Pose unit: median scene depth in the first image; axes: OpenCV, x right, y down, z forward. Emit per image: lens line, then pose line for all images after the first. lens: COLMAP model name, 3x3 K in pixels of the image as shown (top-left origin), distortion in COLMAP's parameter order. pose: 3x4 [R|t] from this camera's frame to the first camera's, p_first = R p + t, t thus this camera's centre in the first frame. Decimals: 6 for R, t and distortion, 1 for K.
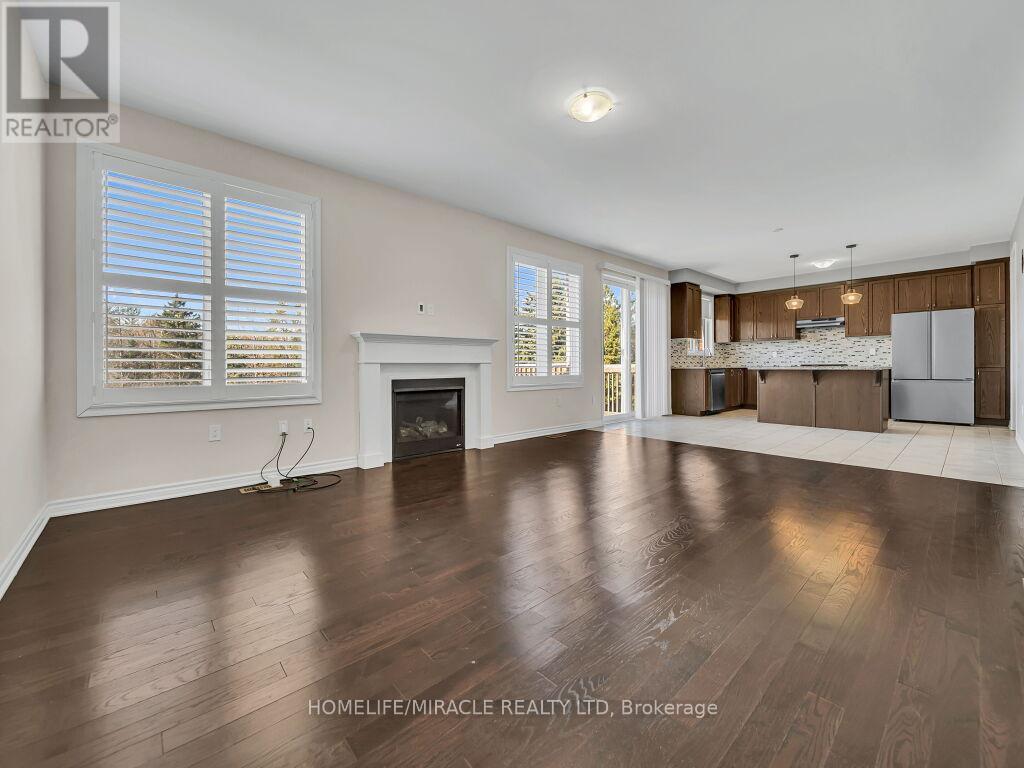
lens RADIAL K [[412.4, 0, 505.8], [0, 412.4, 371.4], [0, 0, 1]] dist [-0.000814, -0.001667]
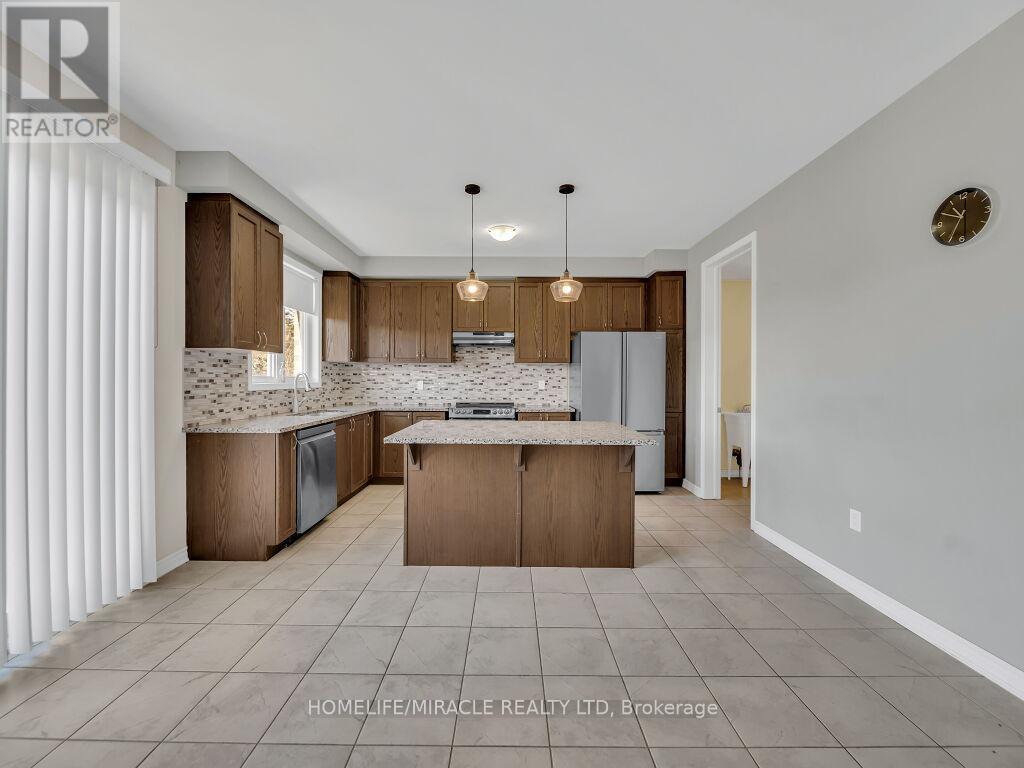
lens RADIAL K [[412.4, 0, 505.6], [0, 412.4, 383.5], [0, 0, 1]] dist [-0.000814, -0.001667]
pose [[0.671520, 0.002357, 0.740983, 0.314804], [-0.001273, 0.999997, -0.002027, -0.046861], [-0.740986, 0.000418, 0.671521, 0.547084]]
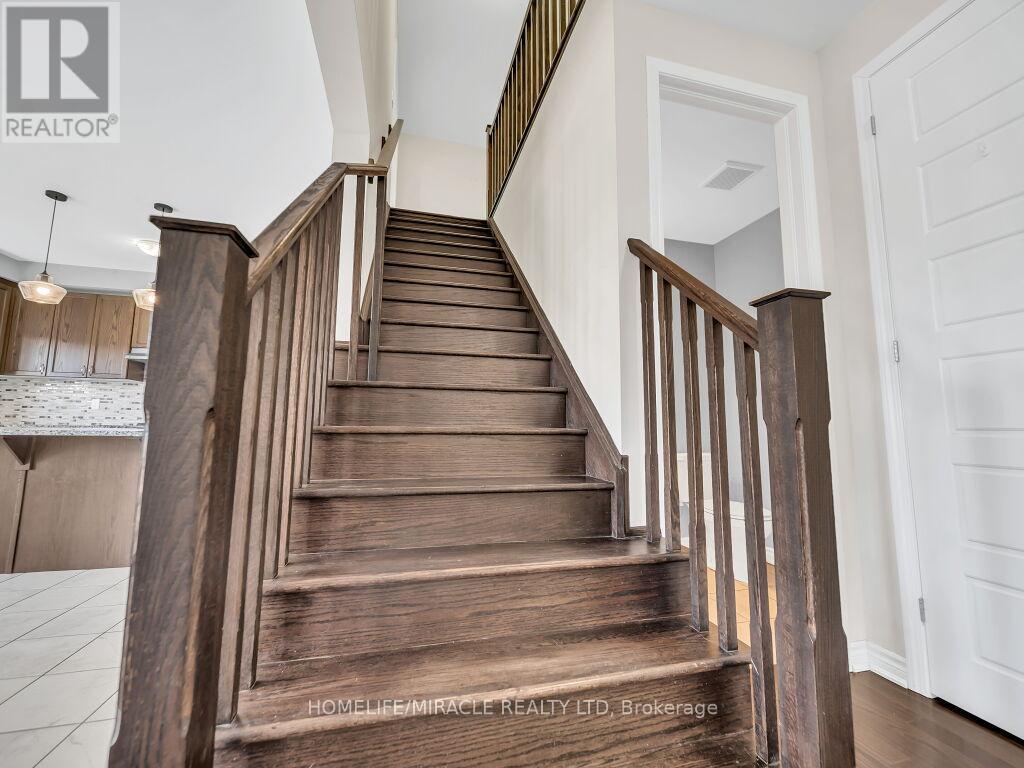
lens RADIAL K [[412.4, 0, 512.9], [0, 412.4, 383.3], [0, 0, 1]] dist [-0.000814, -0.001667]
pose [[0.459290, 0.107391, 0.881771, 0.458274], [-0.006410, 0.993040, -0.117604, -0.007960], [-0.888263, 0.048362, 0.456781, 0.264599]]
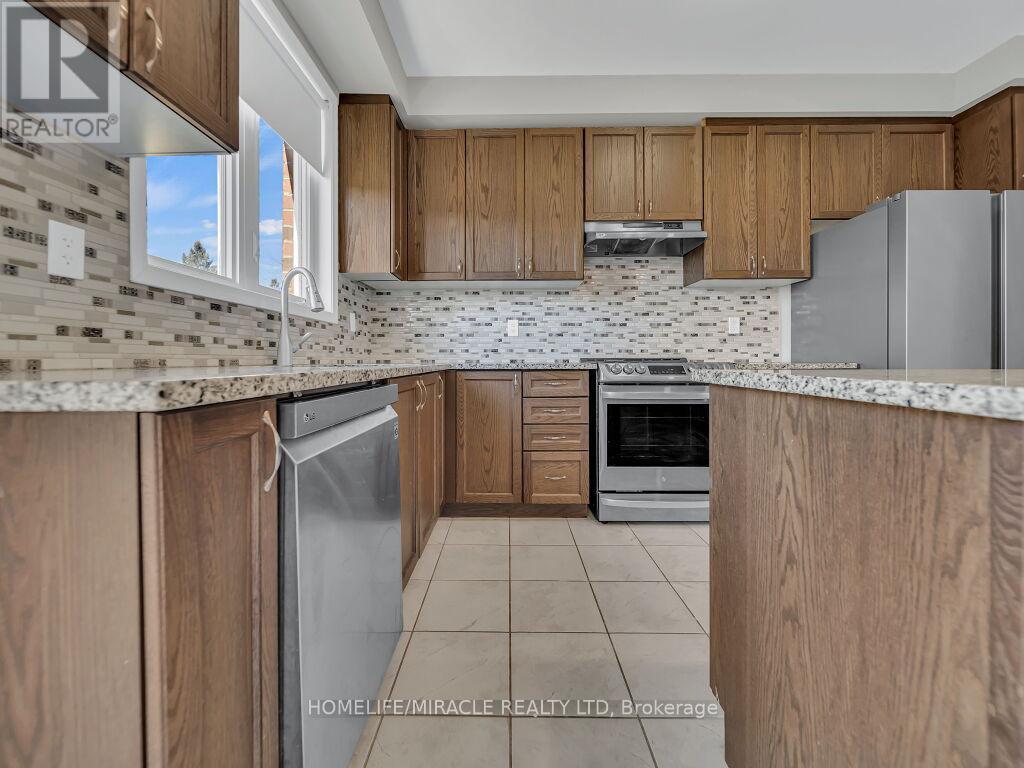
lens RADIAL K [[412.4, 0, 498.3], [0, 412.4, 363.5], [0, 0, 1]] dist [-0.000814, -0.001667]
pose [[0.677149, 0.001450, 0.735845, 0.436079], [0.005030, 0.999966, -0.006599, -0.011060], [-0.735829, 0.008170, 0.677118, 0.856502]]
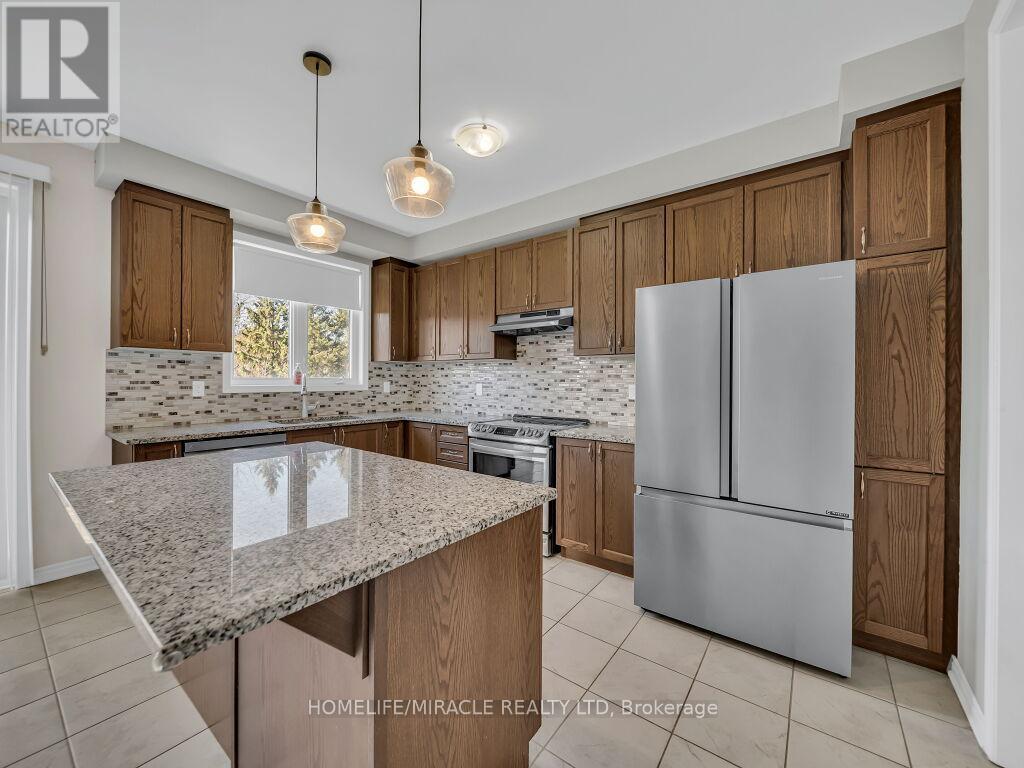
lens RADIAL K [[412.4, 0, 505.3], [0, 412.4, 380.8], [0, 0, 1]] dist [-0.000814, -0.001667]
pose [[0.982977, 0.013673, 0.183221, 0.653358], [-0.012121, 0.999881, -0.009589, -0.051501], [-0.183331, 0.007205, 0.983025, 0.585726]]
